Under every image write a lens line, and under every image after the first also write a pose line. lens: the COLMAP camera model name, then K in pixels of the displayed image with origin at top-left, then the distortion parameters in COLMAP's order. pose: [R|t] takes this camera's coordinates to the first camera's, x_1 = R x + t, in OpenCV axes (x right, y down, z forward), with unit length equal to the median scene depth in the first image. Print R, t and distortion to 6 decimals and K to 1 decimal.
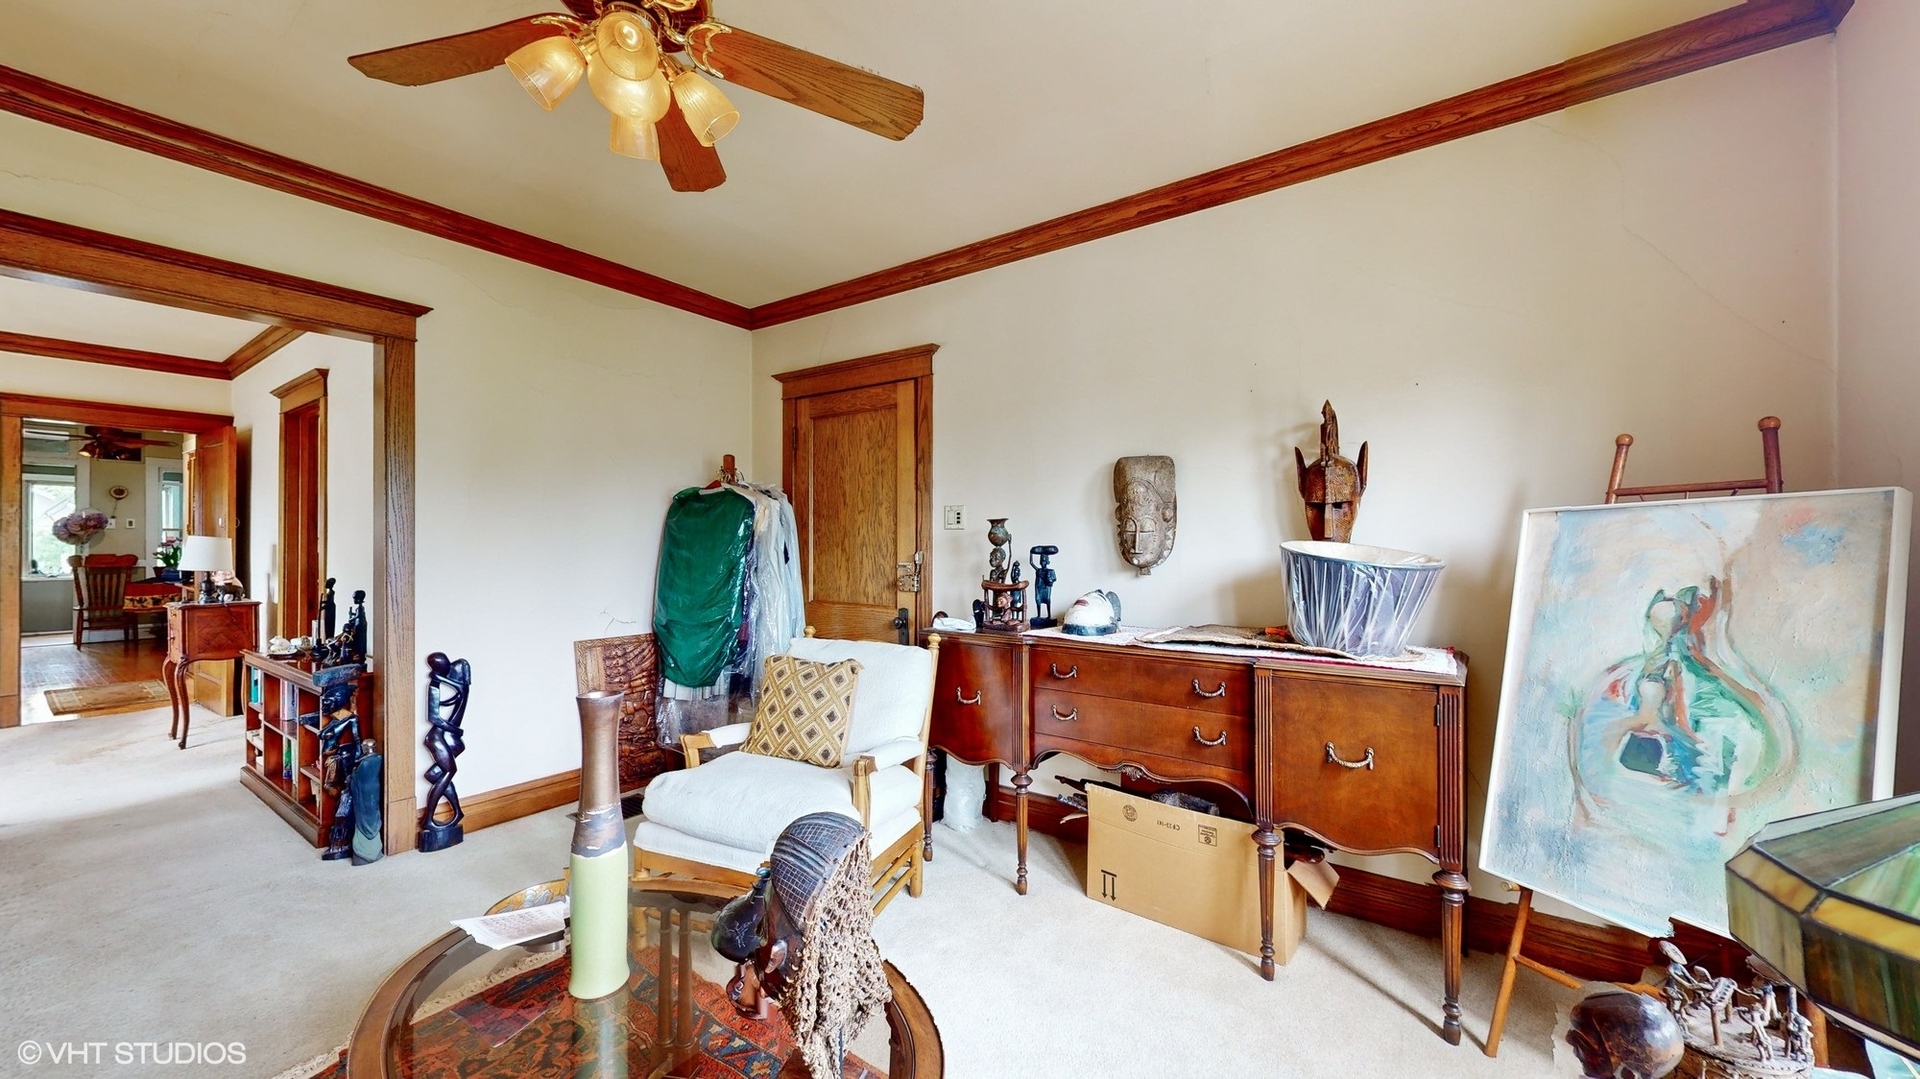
lens RADIAL K [[708.4, 0, 956.8], [0, 708.4, 545.2], [0, 0, 1]] dist [0.002262, 0.000244]
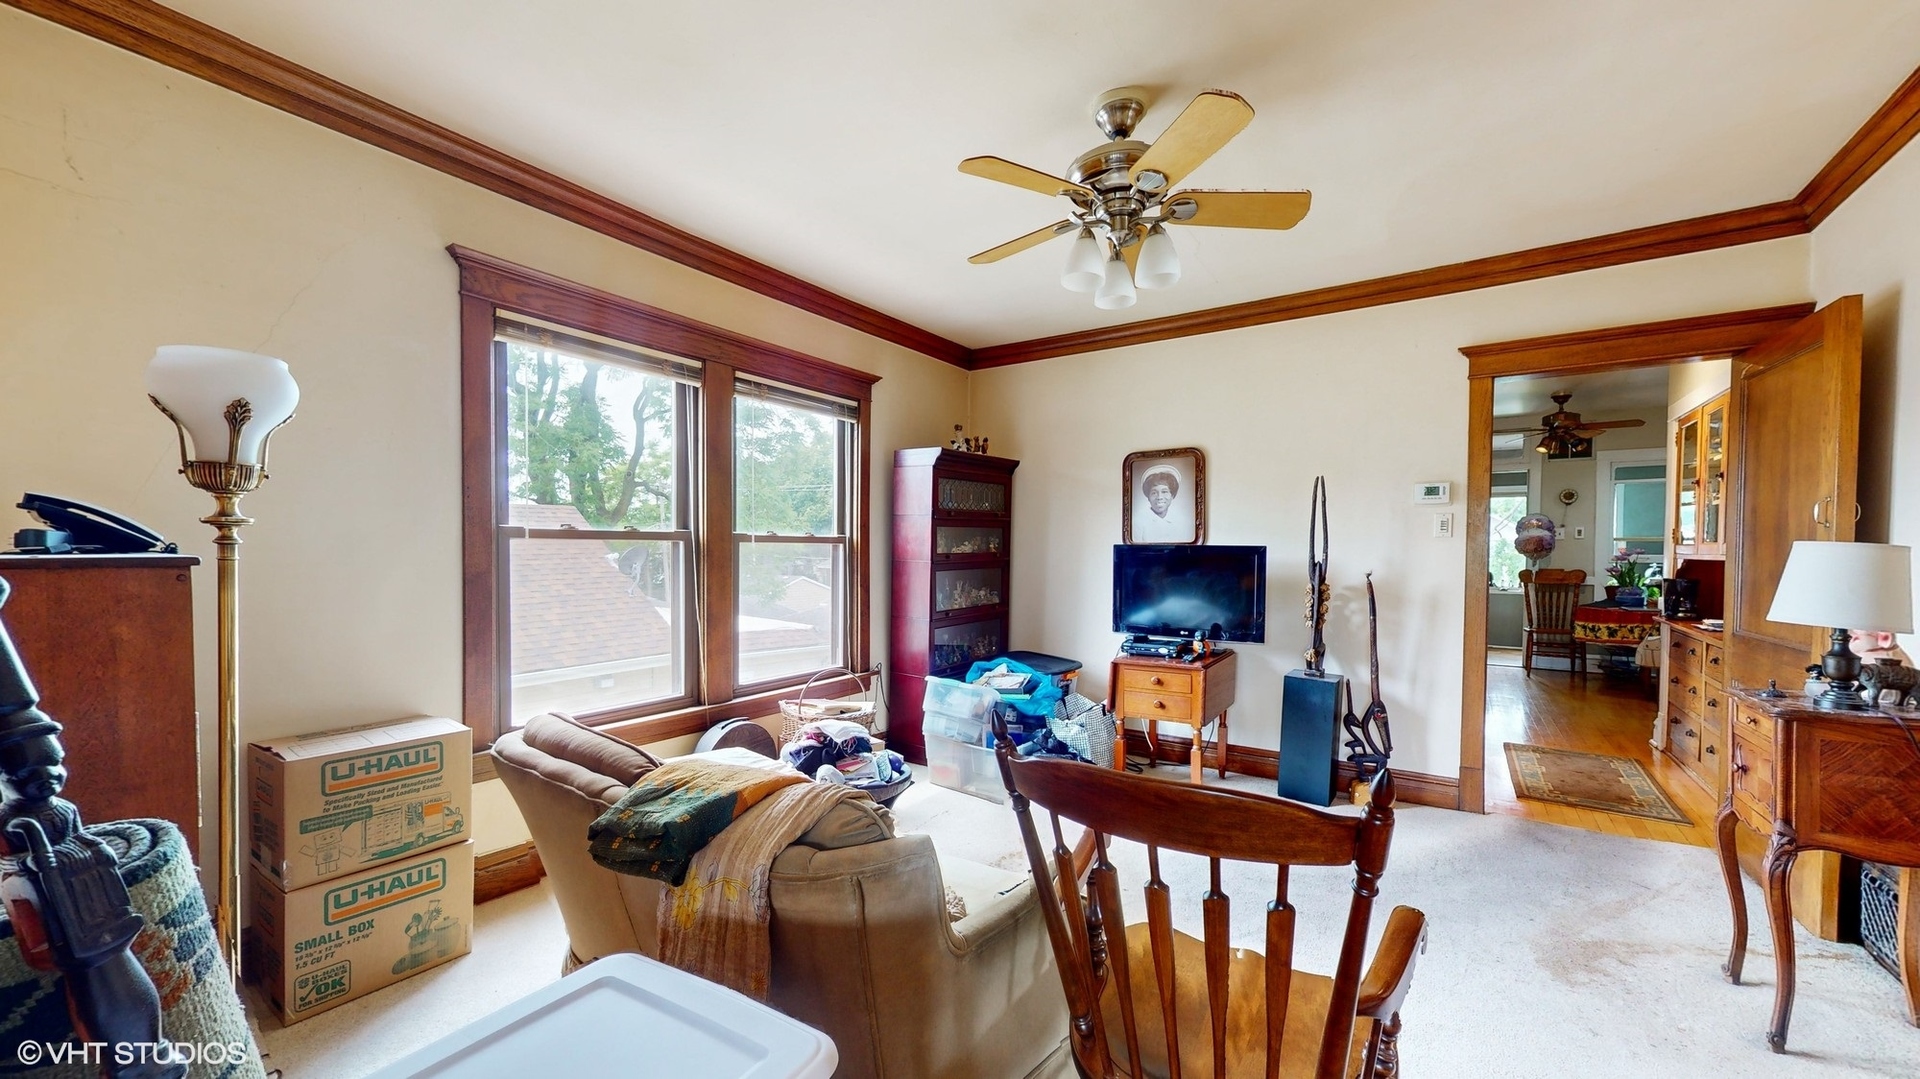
lens RADIAL K [[708.4, 0, 970.8], [0, 708.4, 565.0], [0, 0, 1]] dist [0.002262, 0.000244]
pose [[0.029764, 0.016926, -0.999414, -0.543919], [-0.008394, 0.999826, 0.016683, -0.001074], [0.999522, 0.007892, 0.029901, 0.404218]]
